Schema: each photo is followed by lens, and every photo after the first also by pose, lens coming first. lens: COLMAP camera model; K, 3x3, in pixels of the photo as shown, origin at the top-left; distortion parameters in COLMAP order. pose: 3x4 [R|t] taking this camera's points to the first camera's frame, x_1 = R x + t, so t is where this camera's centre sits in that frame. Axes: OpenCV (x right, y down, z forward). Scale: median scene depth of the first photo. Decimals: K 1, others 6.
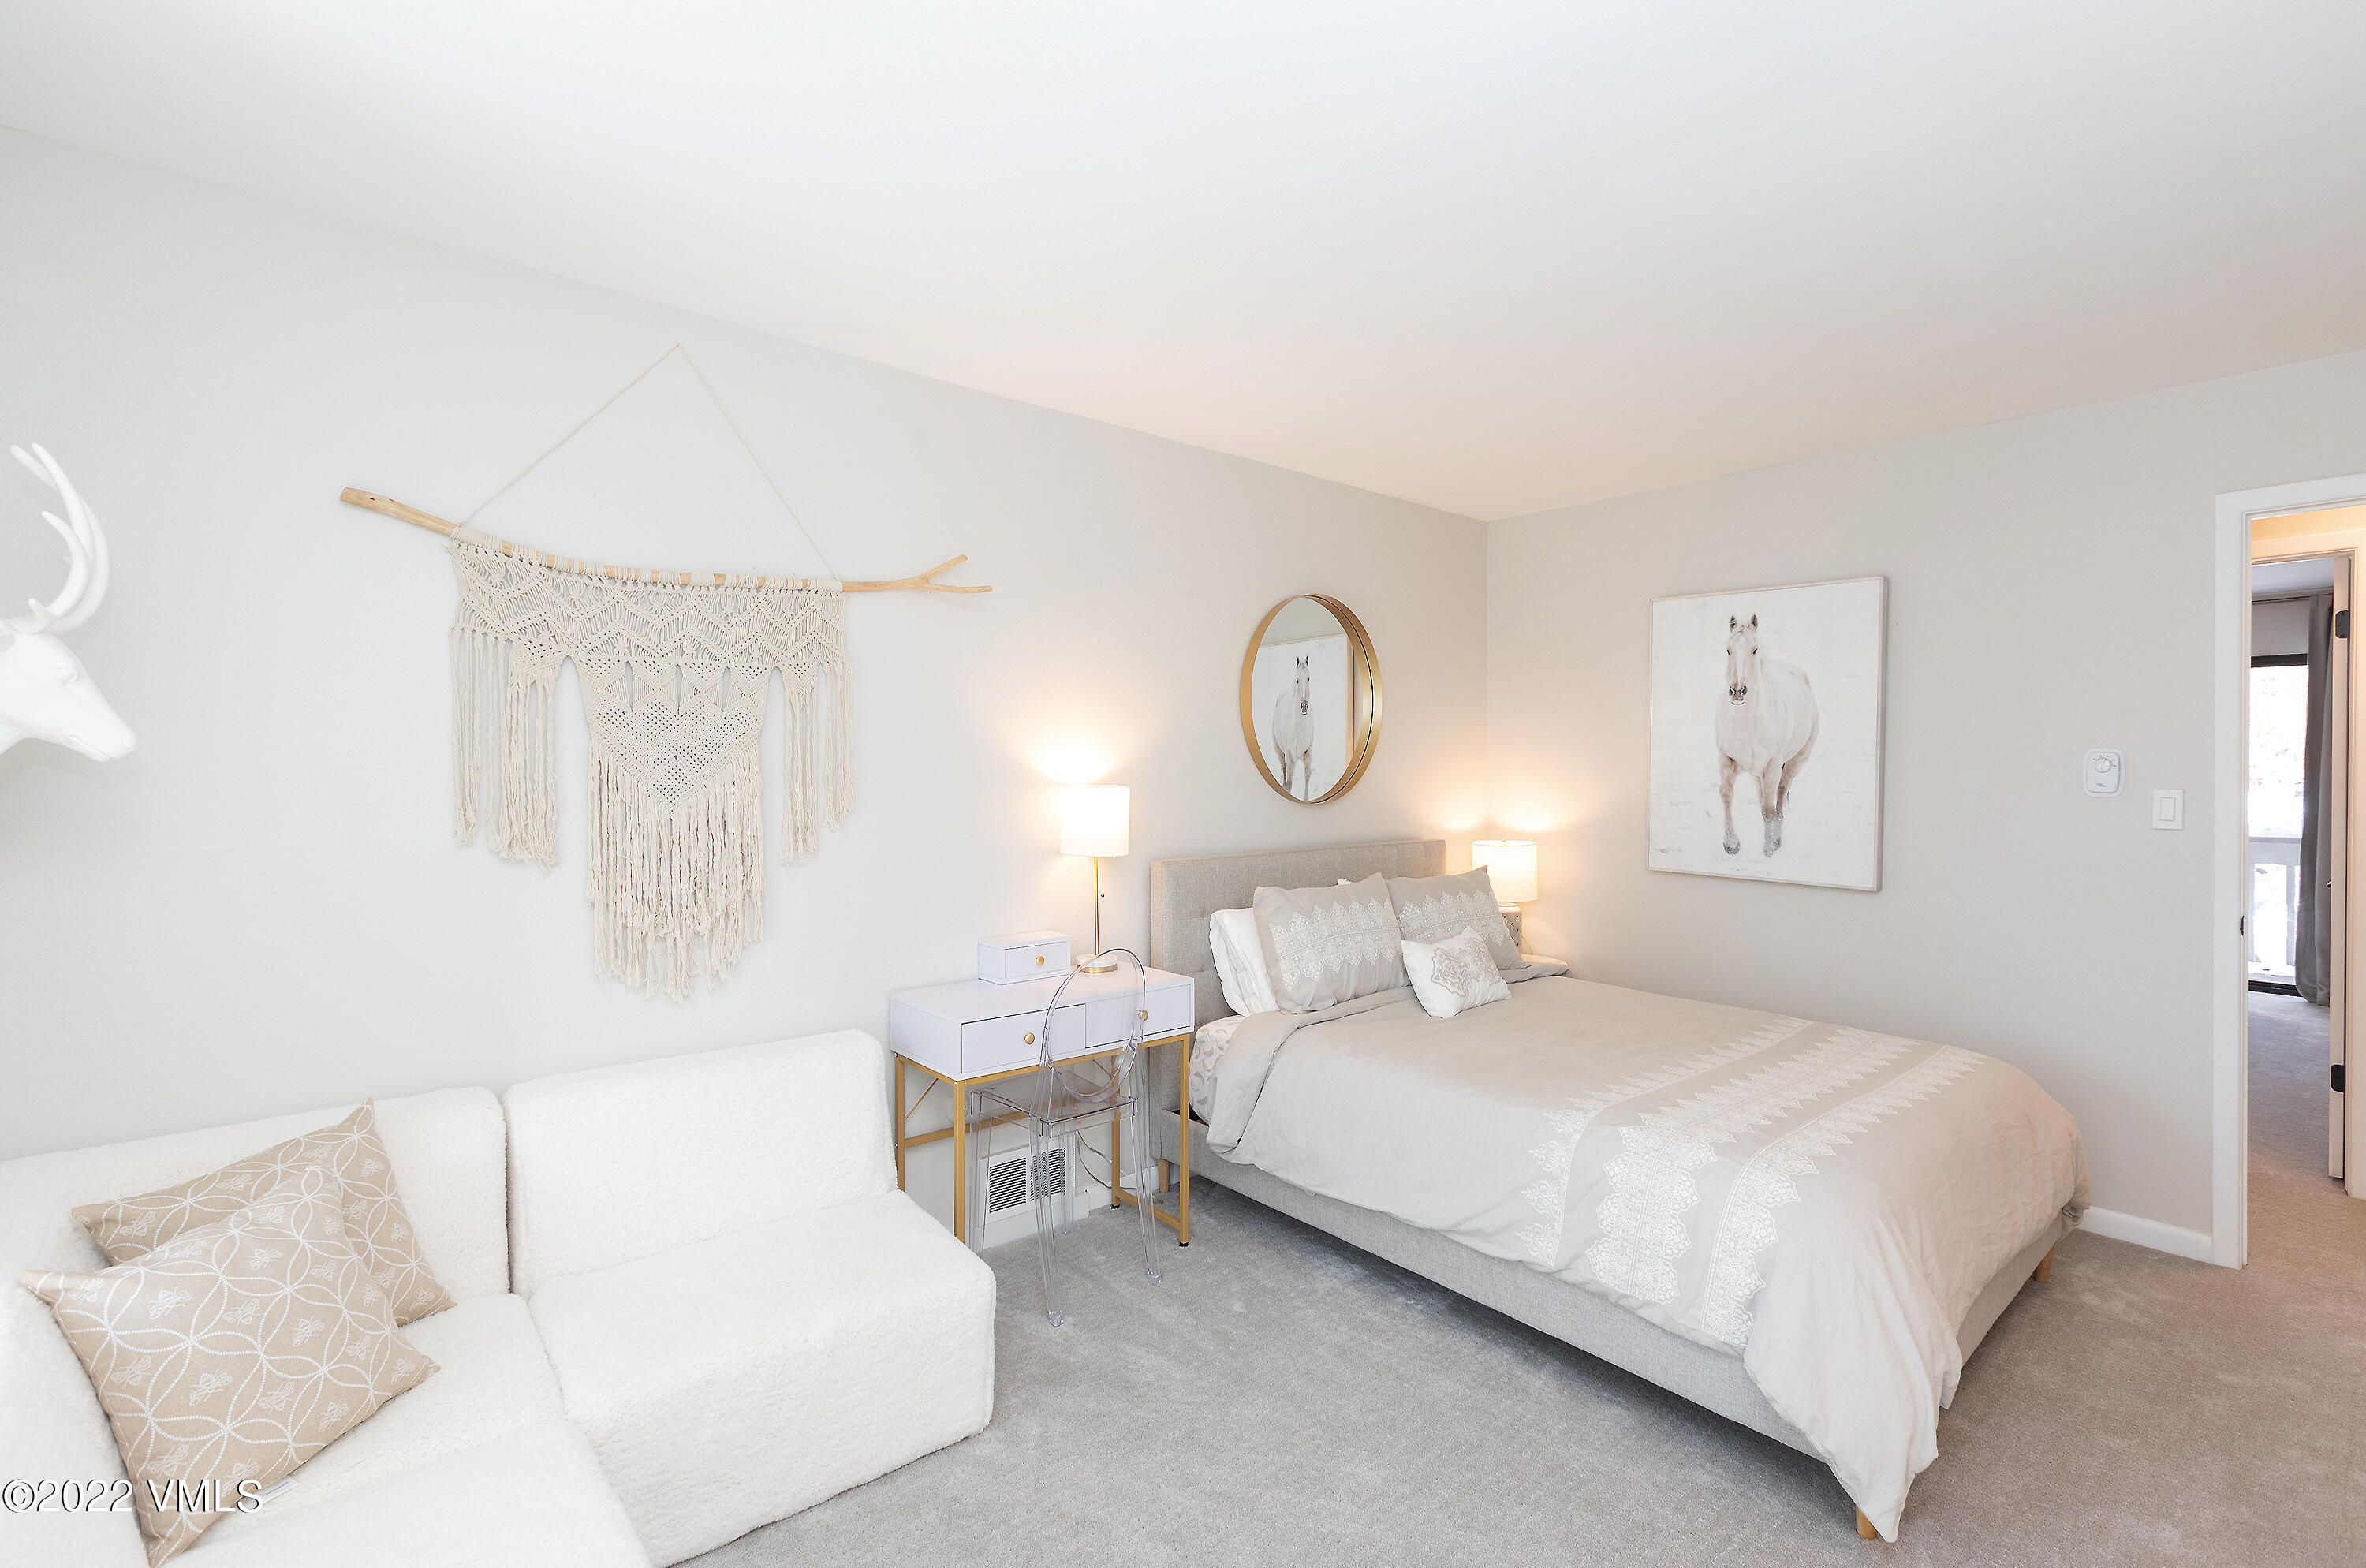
lens RADIAL K [[1090.7, 0, 1183.0], [0, 1090.7, 784.0], [0, 0, 1]] dist [-0.002648, -0.000325]
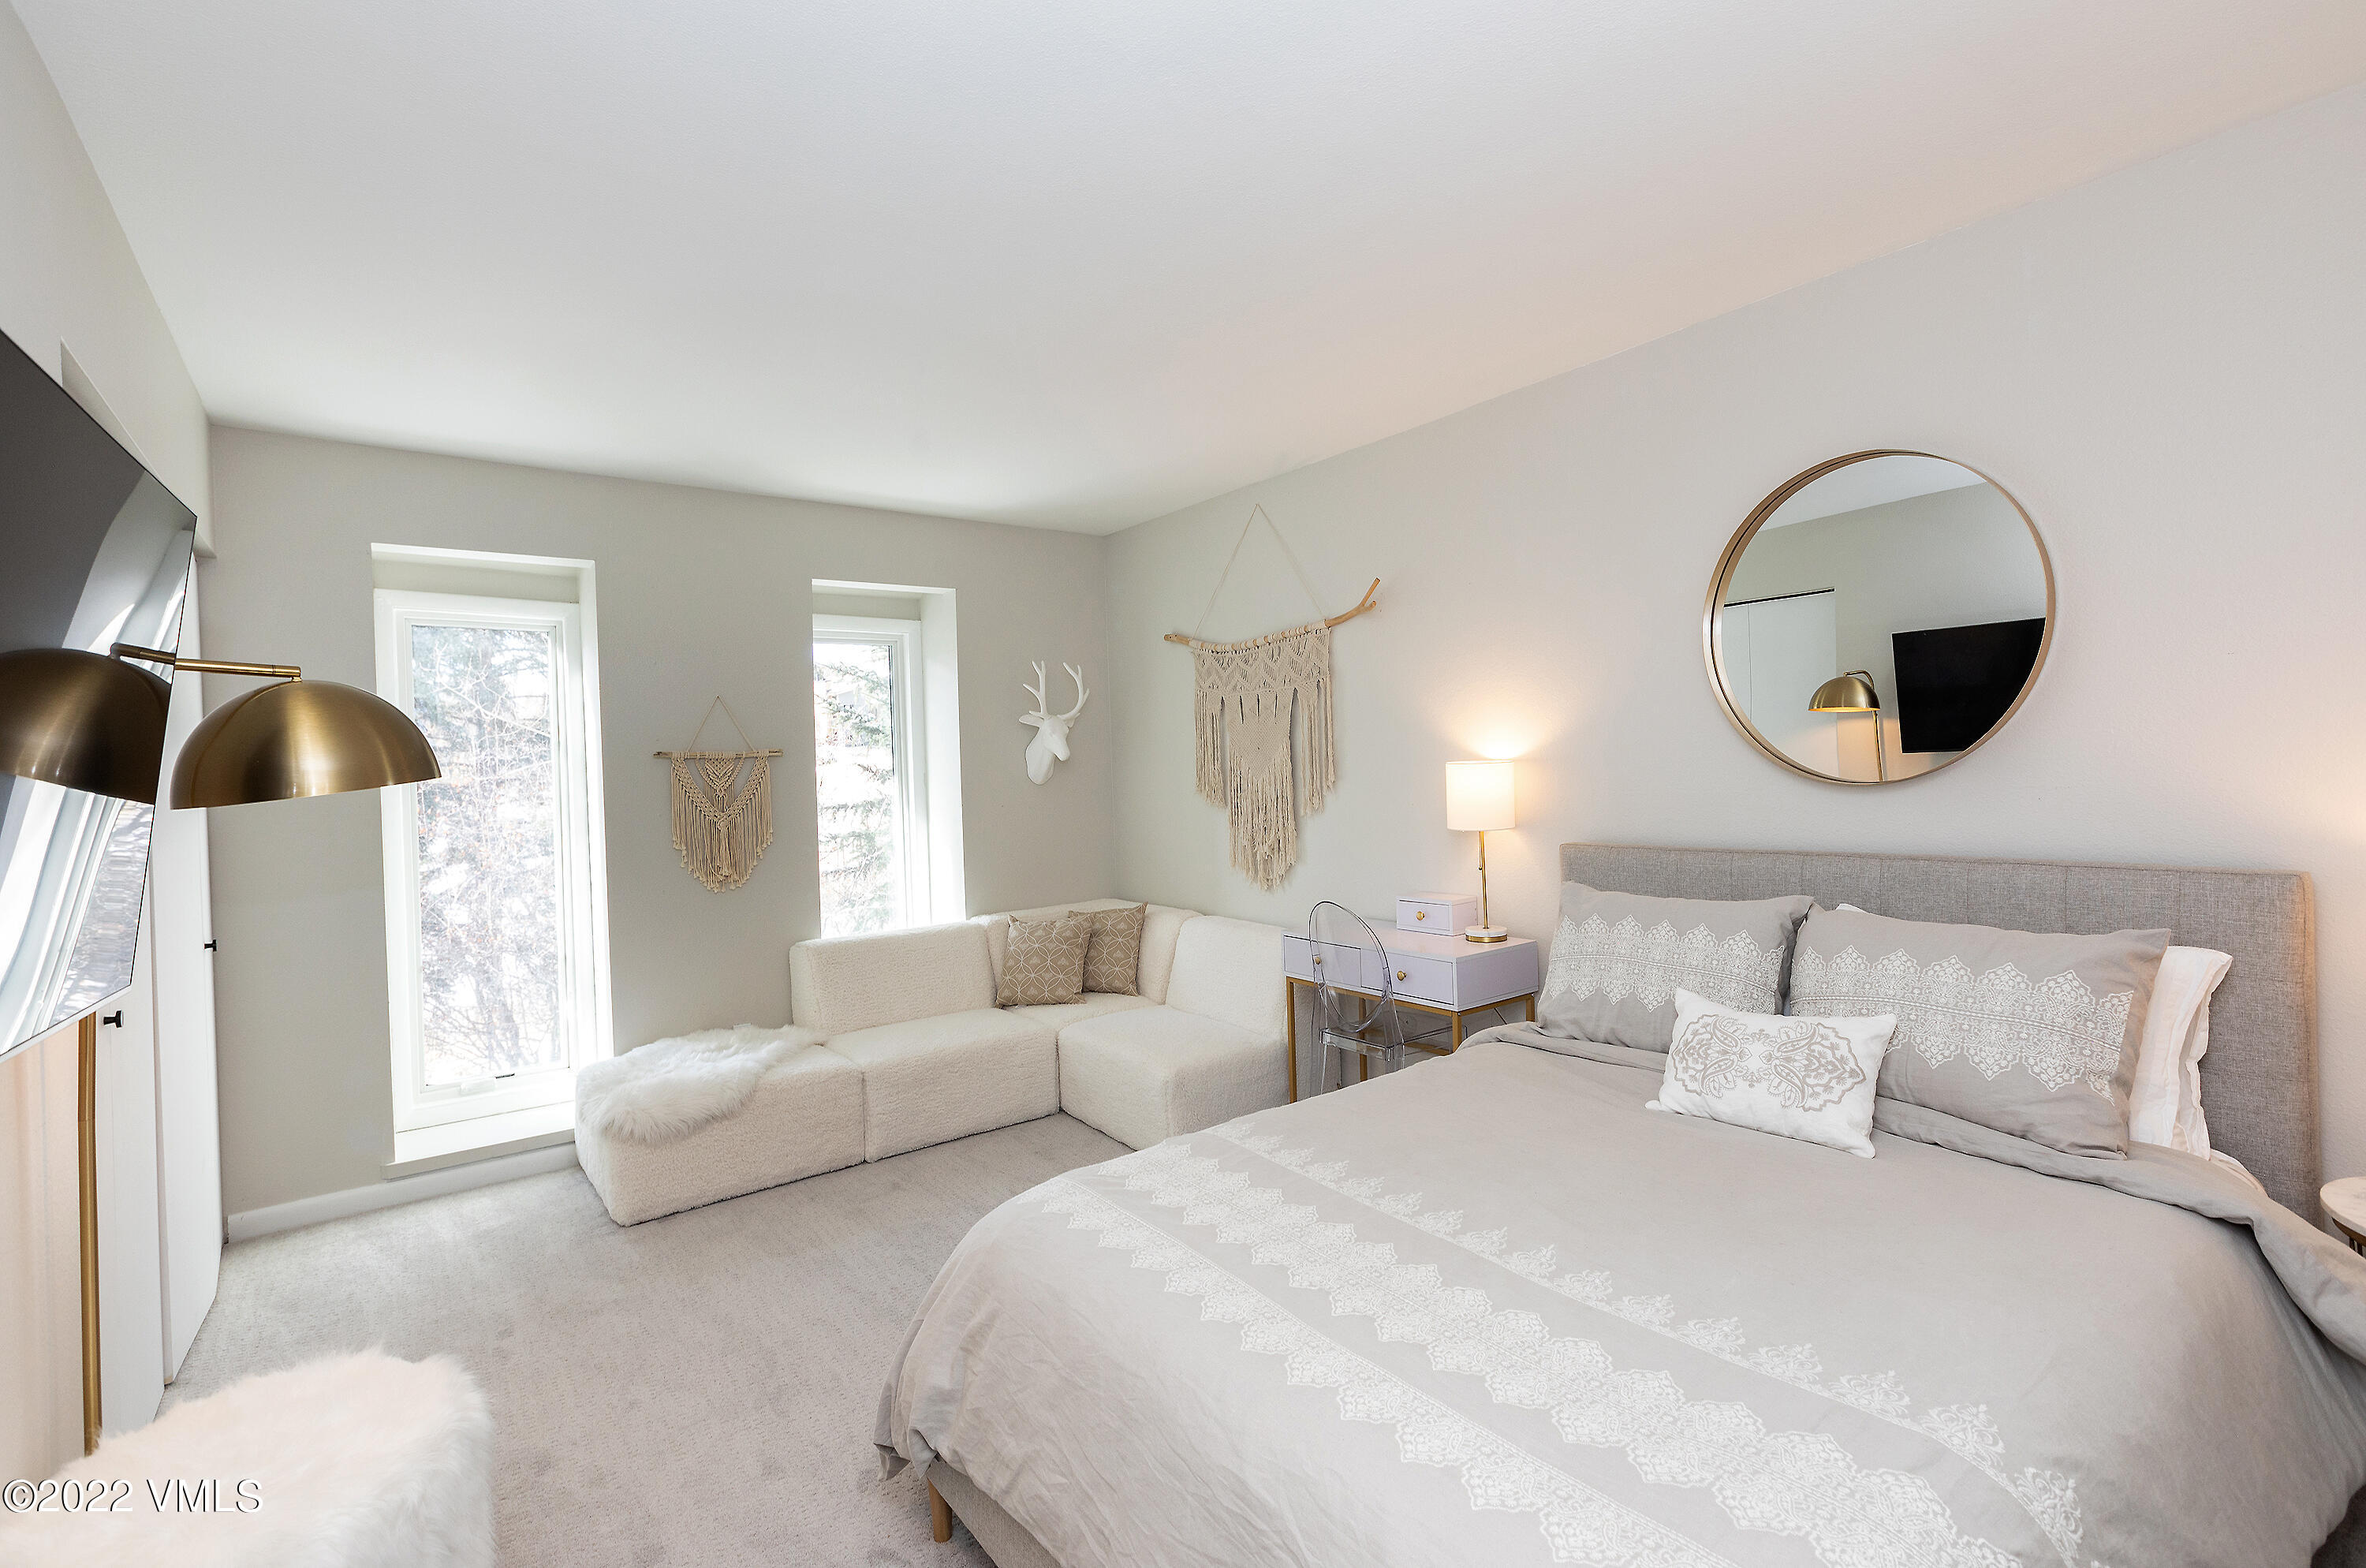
lens RADIAL K [[1090.7, 0, 1183.0], [0, 1090.7, 784.0], [0, 0, 1]] dist [-0.002648, -0.000325]
pose [[-0.103861, 0.017379, -0.994440, 1.119897], [0.020085, 0.999680, 0.015373, 0.001553], [0.994389, -0.018376, -0.104177, 0.951381]]
